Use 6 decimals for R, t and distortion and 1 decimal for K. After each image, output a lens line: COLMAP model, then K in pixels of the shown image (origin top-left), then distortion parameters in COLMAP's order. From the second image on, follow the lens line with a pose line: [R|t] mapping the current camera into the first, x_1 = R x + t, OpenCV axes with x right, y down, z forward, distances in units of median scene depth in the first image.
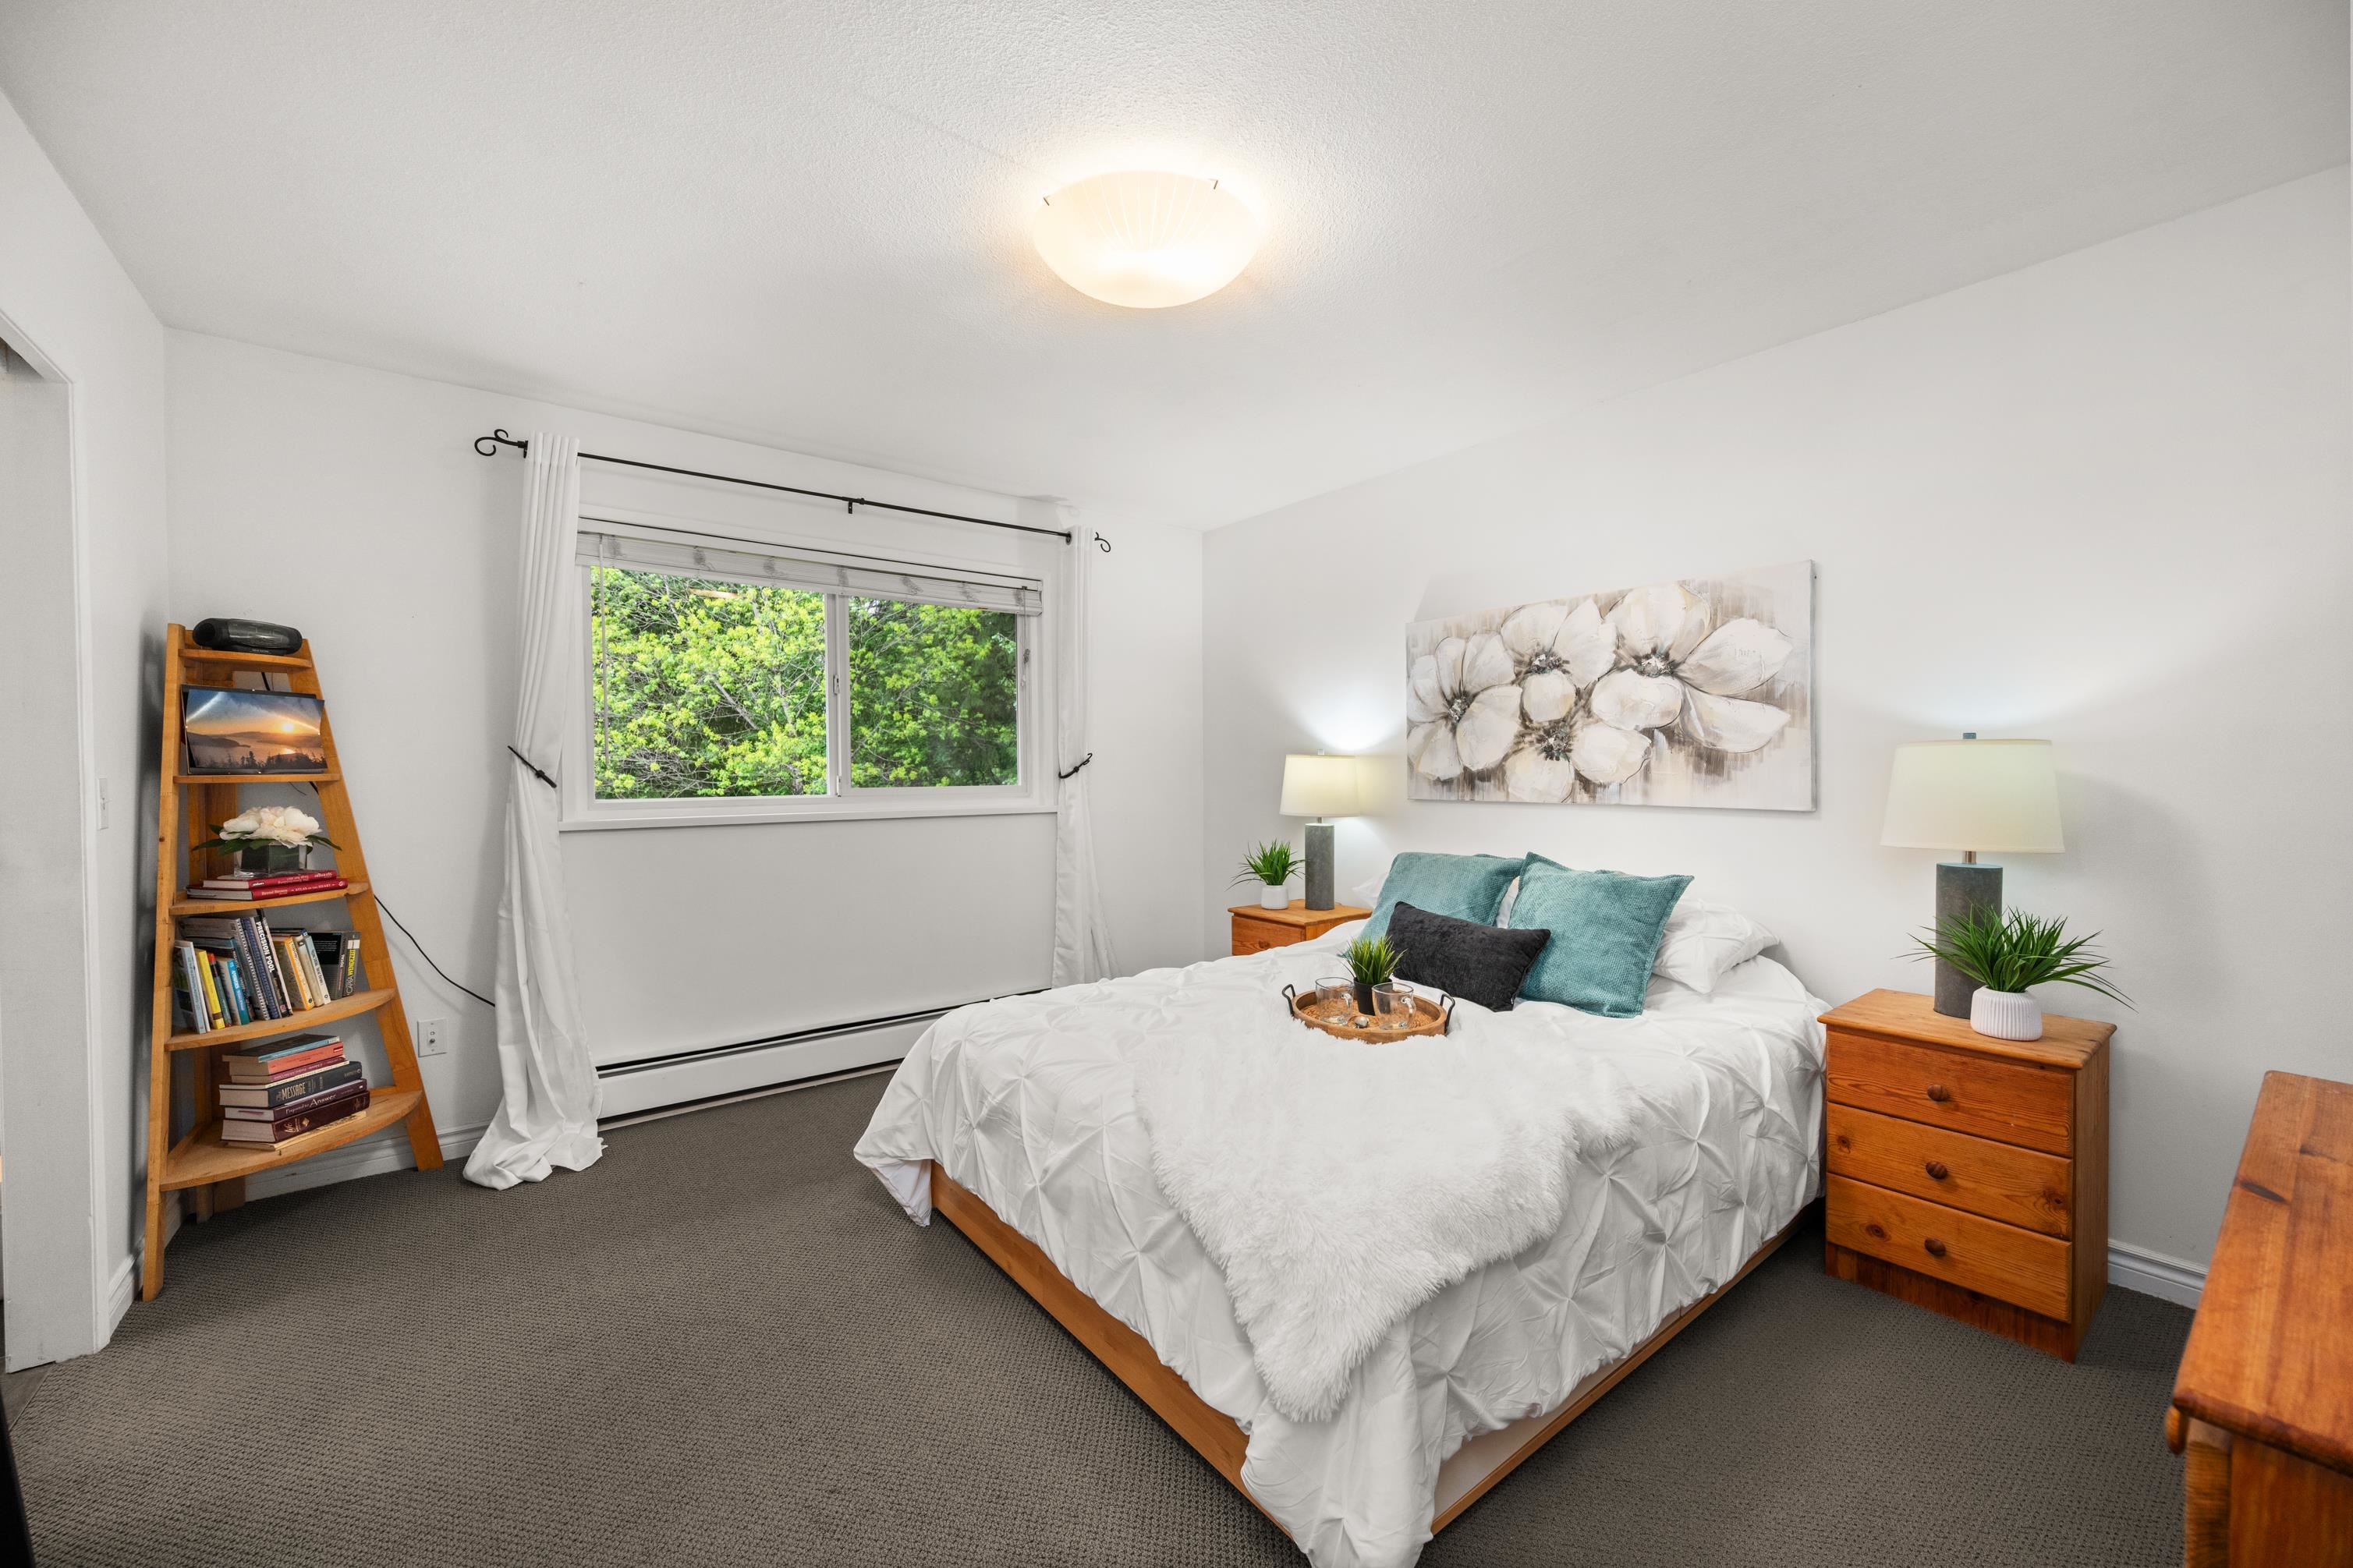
lens RADIAL K [[909.9, 0, 1190.8], [0, 909.9, 780.2], [0, 0, 1]] dist [-0.000014, -0.000184]
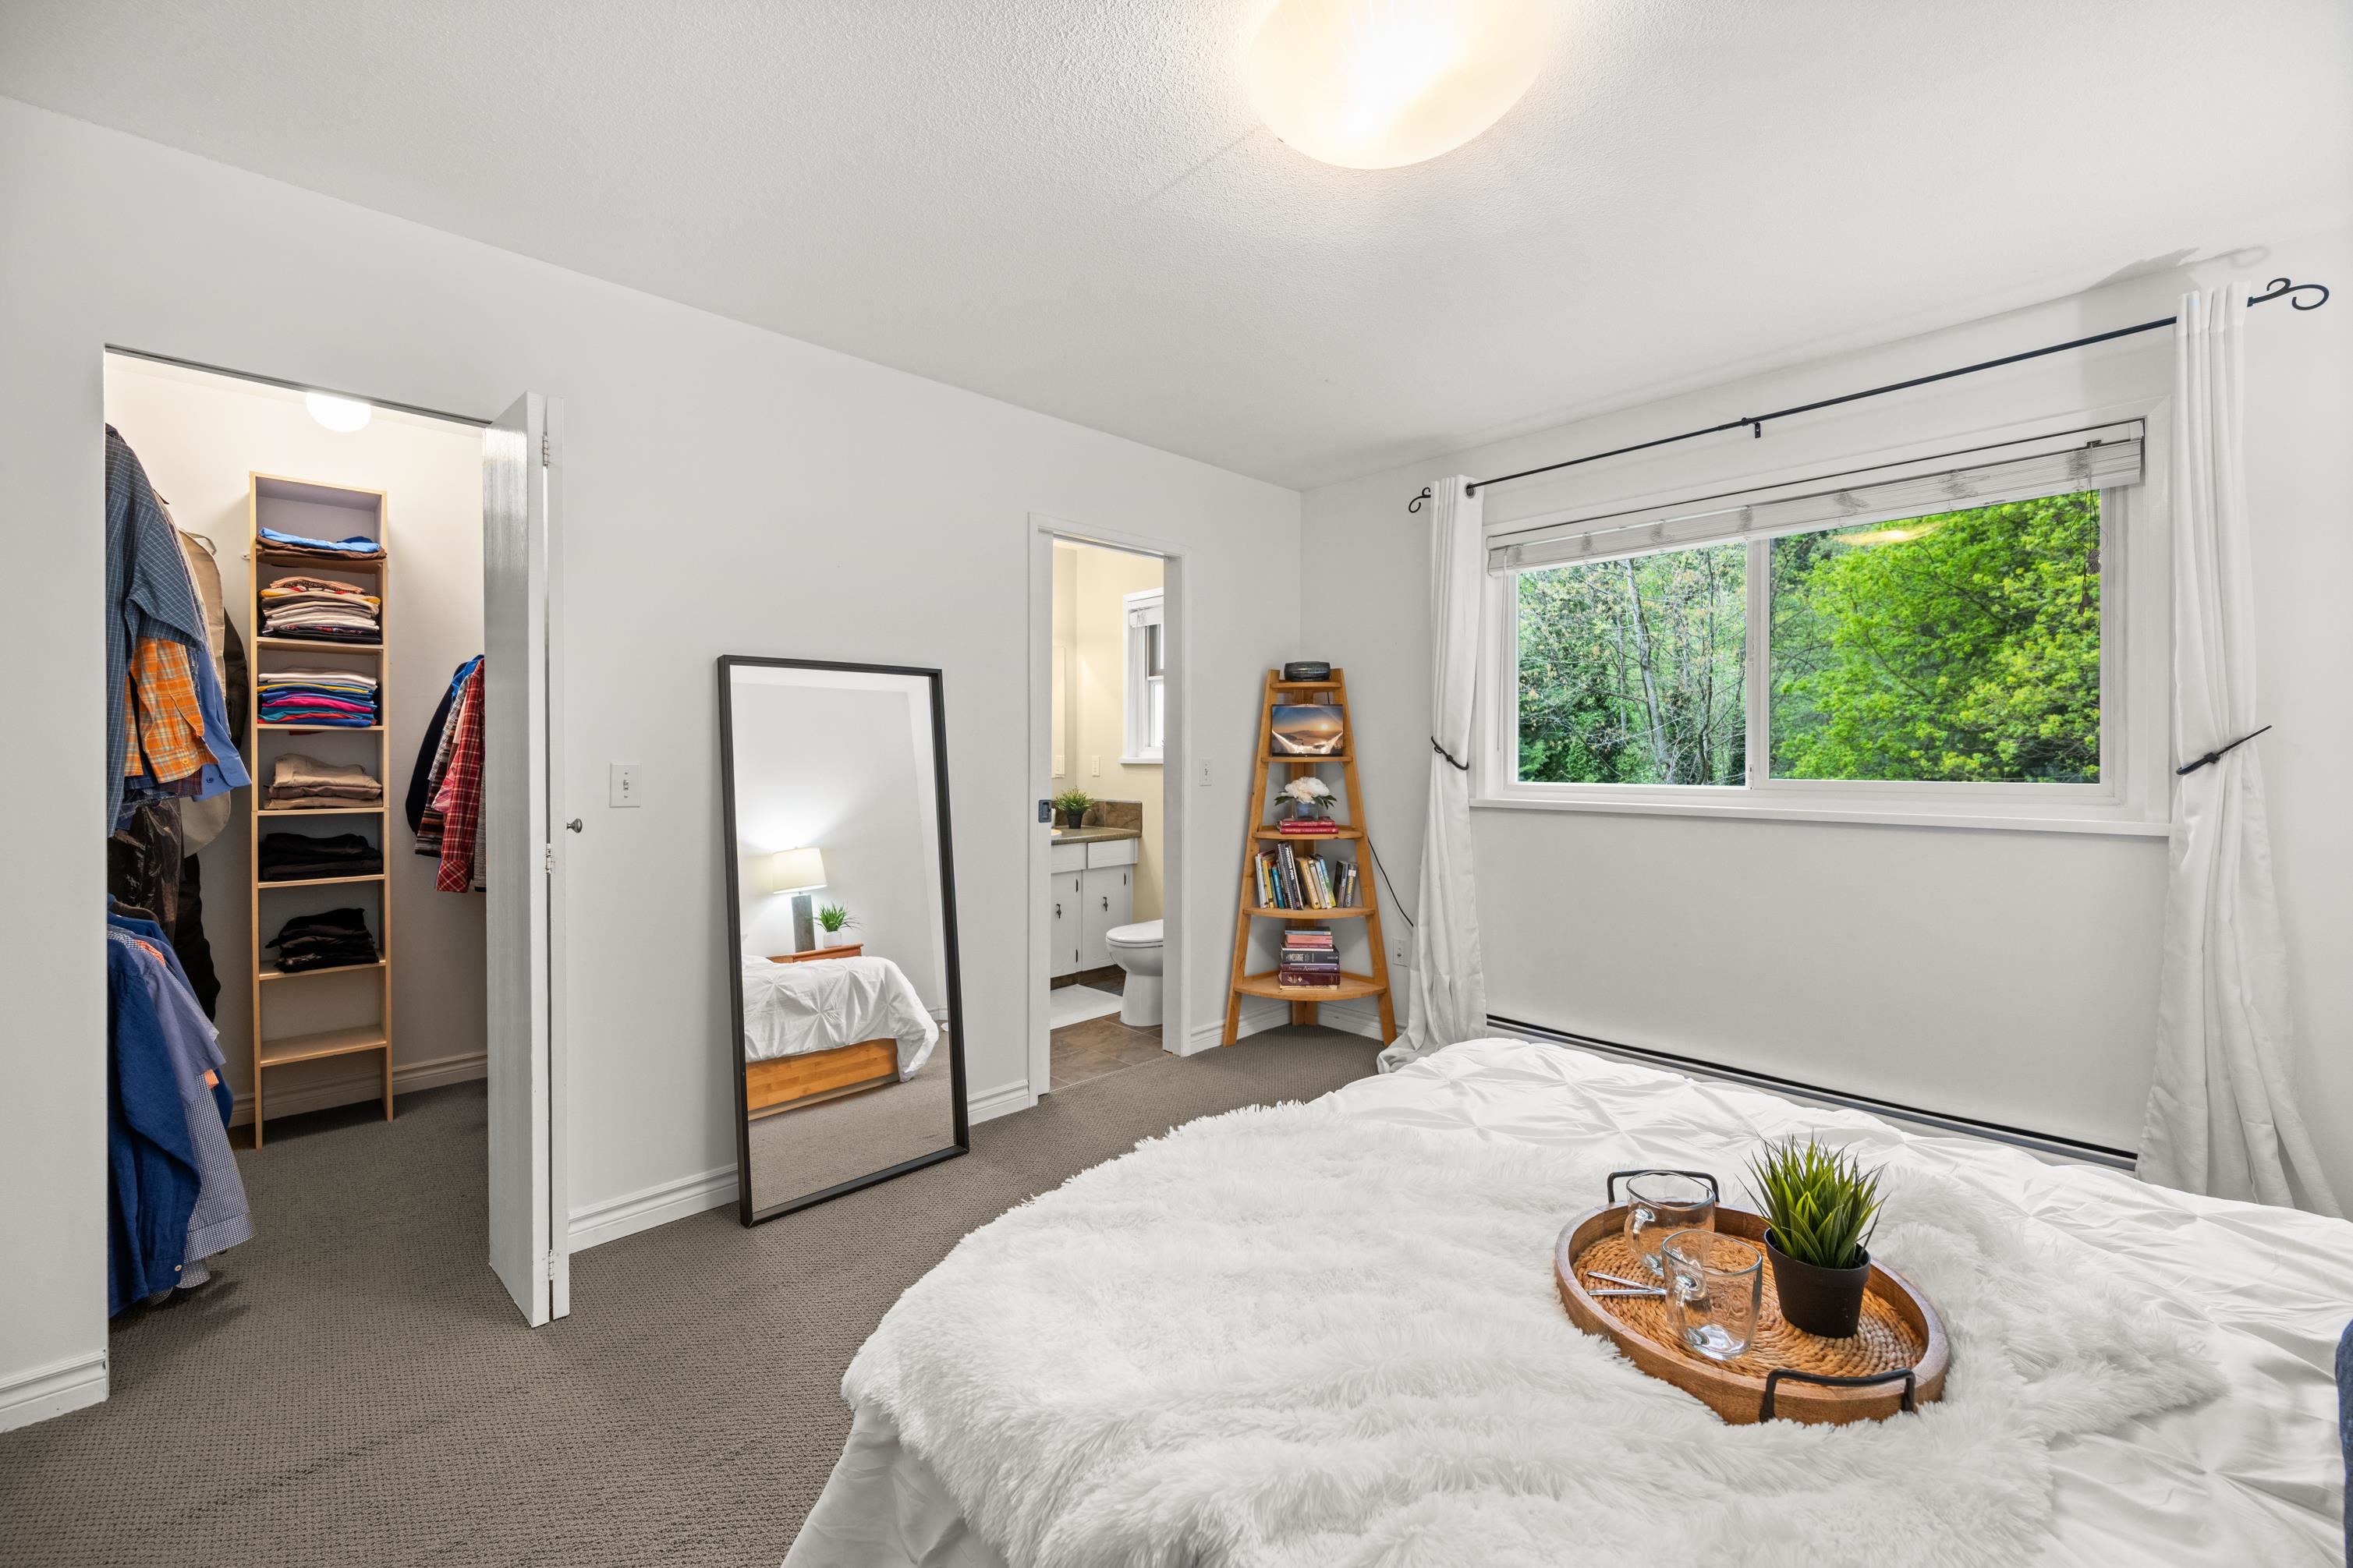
lens RADIAL K [[921.0, 0, 1192.5], [0, 921.0, 765.3], [0, 0, 1]] dist [0.000970, -0.000430]
pose [[0.113555, 0.013382, -0.993442, 0.526383], [-0.016504, 0.999797, 0.011581, -0.006895], [0.993395, 0.015081, 0.113753, 0.573921]]
